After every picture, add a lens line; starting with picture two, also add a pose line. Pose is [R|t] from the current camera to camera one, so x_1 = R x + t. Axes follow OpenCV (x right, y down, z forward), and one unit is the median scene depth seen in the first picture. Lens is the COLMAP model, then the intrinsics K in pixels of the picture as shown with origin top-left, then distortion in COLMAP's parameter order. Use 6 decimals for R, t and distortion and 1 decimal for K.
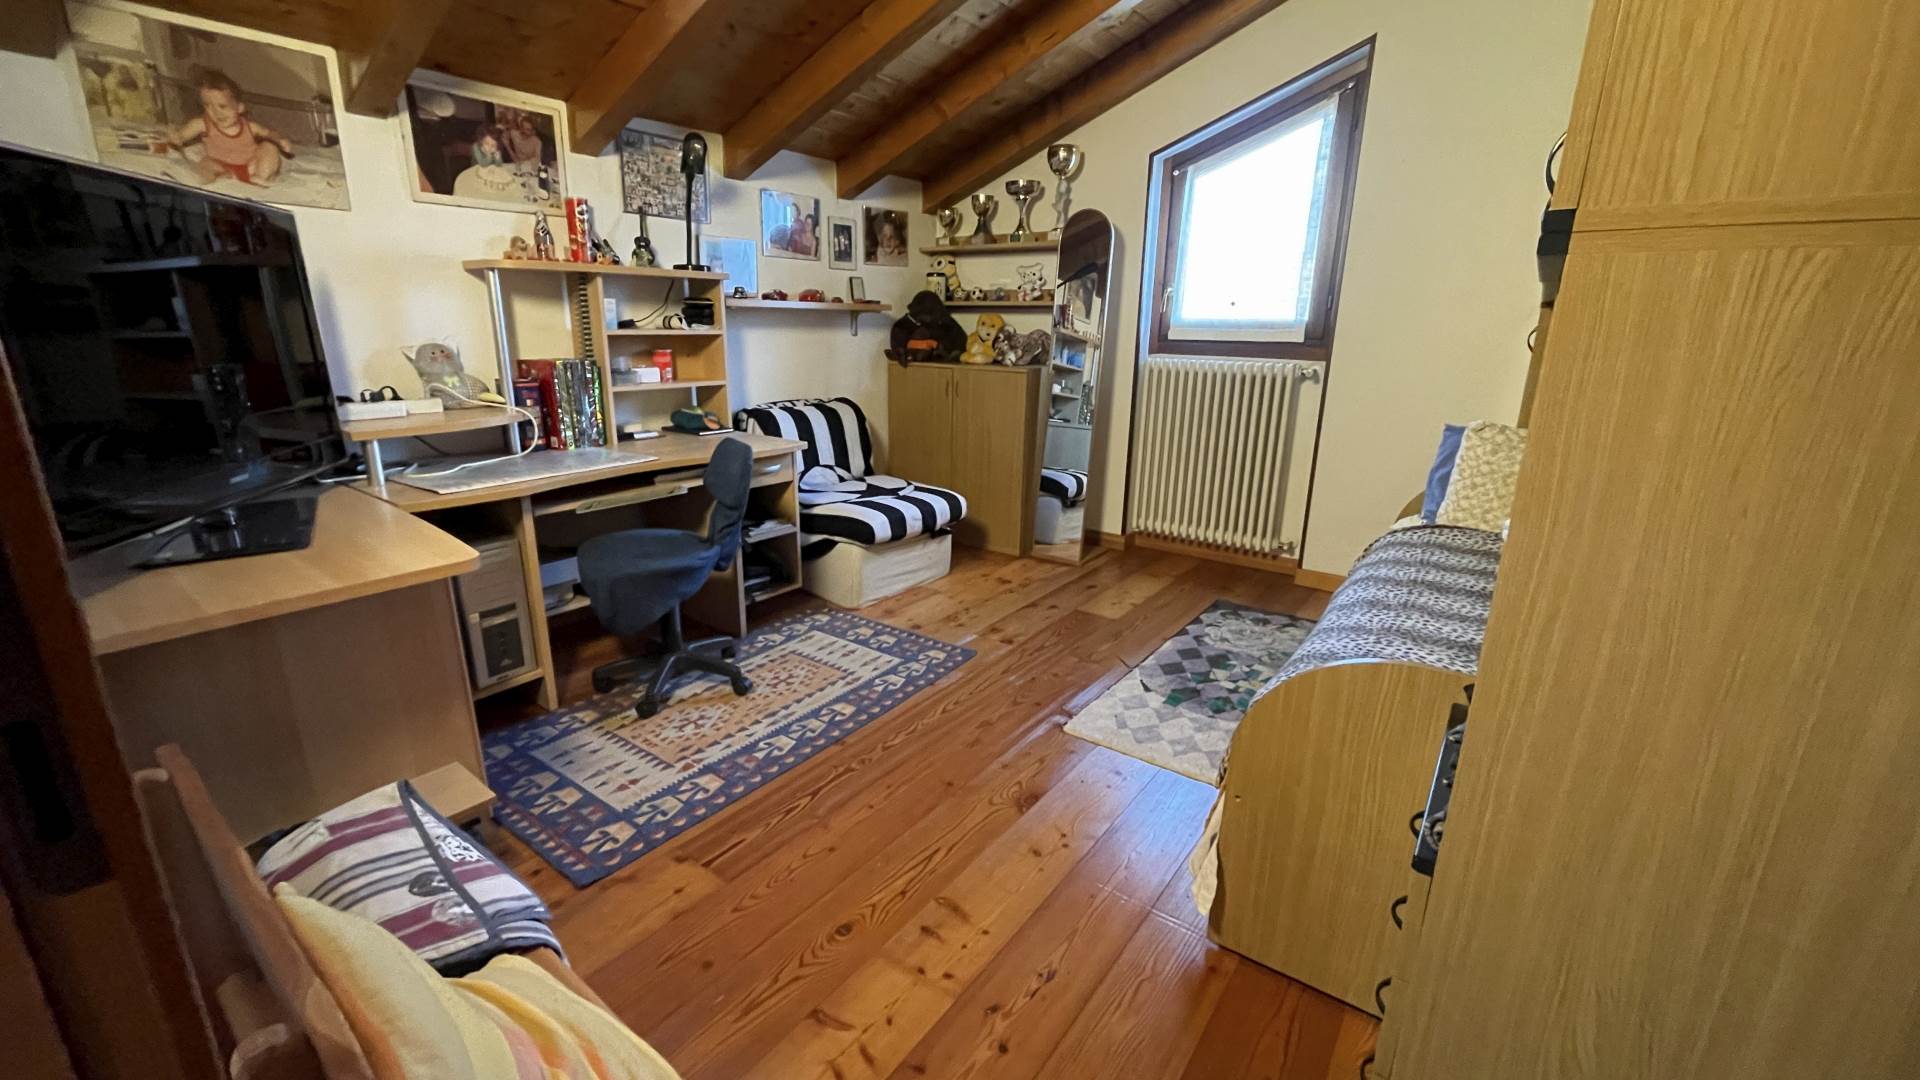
lens RADIAL K [[775.4, 0, 954.7], [0, 775.4, 539.6], [0, 0, 1]] dist [-0.006584, 0.001013]
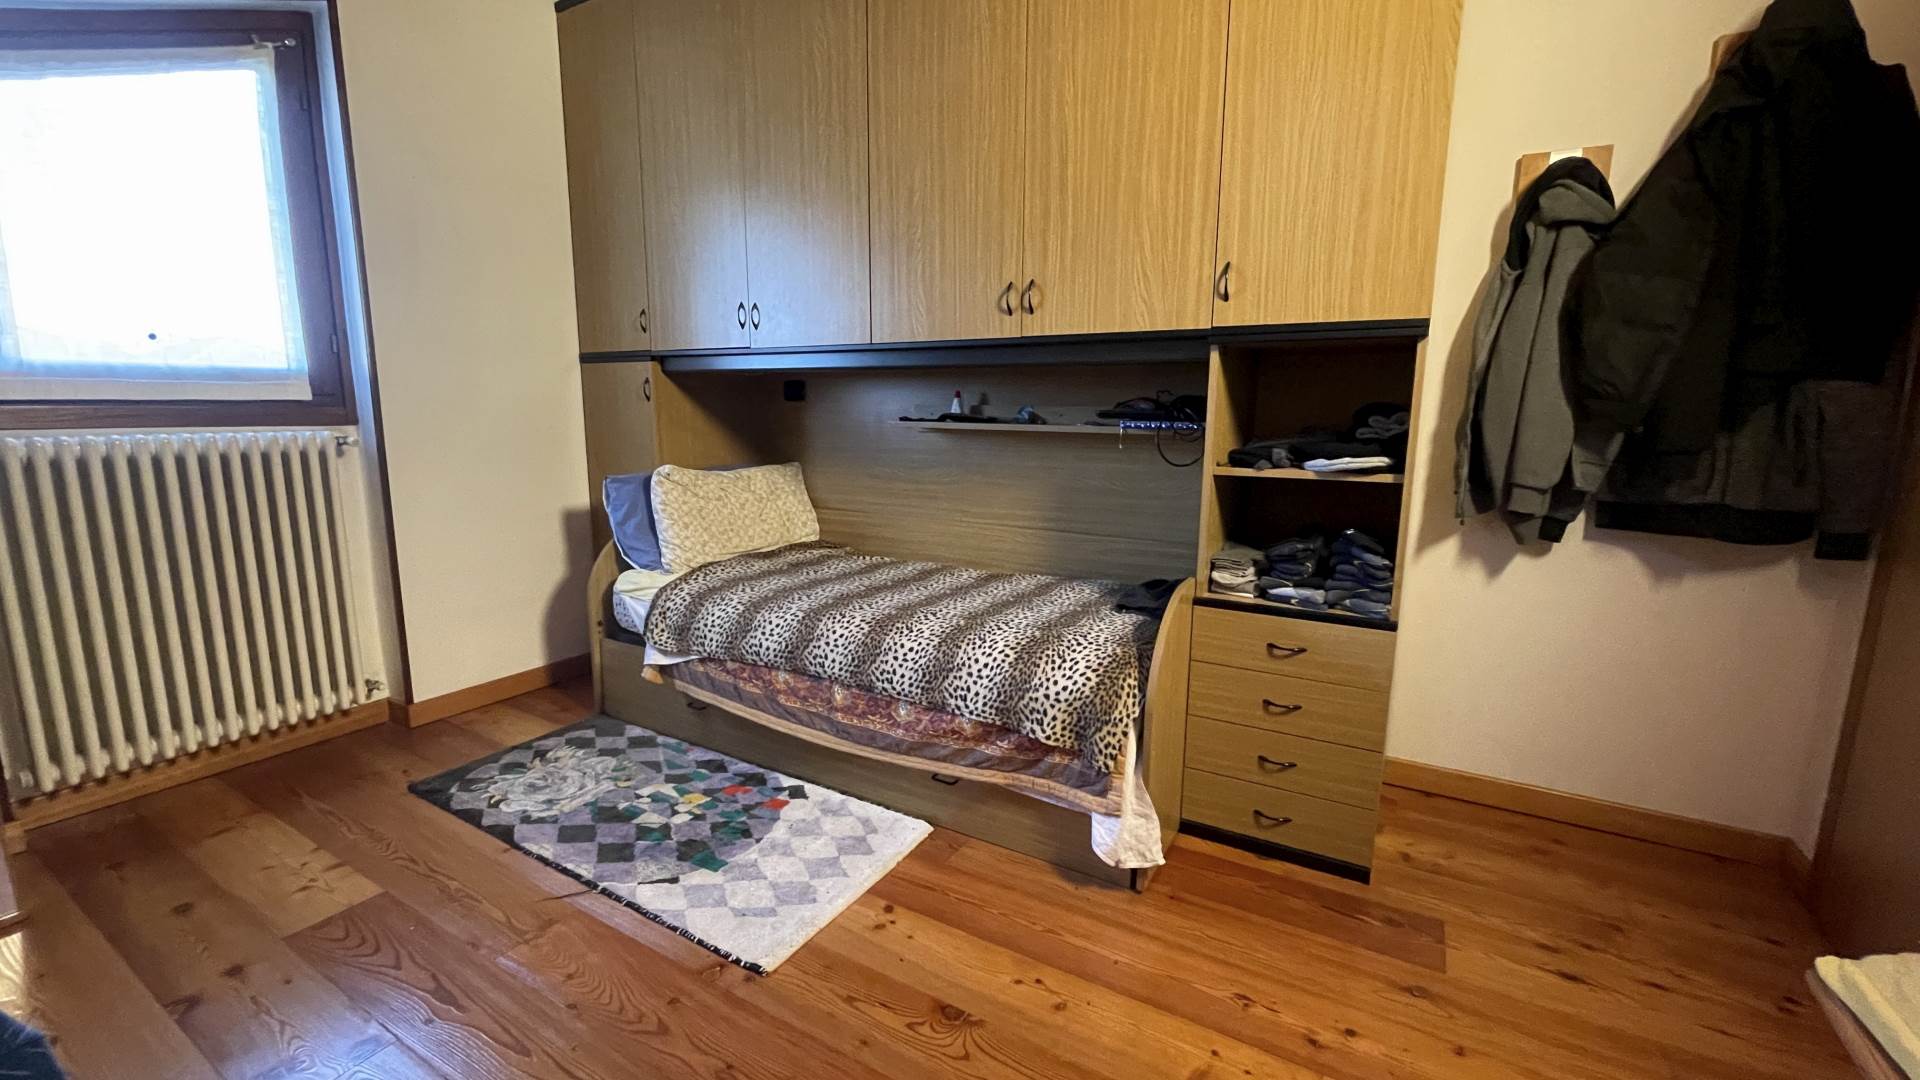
lens RADIAL K [[775.4, 0, 952.2], [0, 775.4, 542.1], [0, 0, 1]] dist [-0.006584, 0.001013]
pose [[-0.101728, -0.183866, 0.977673, -0.345908], [0.263364, 0.942729, 0.204698, -0.146113], [-0.959318, 0.278307, -0.047479, 0.605705]]
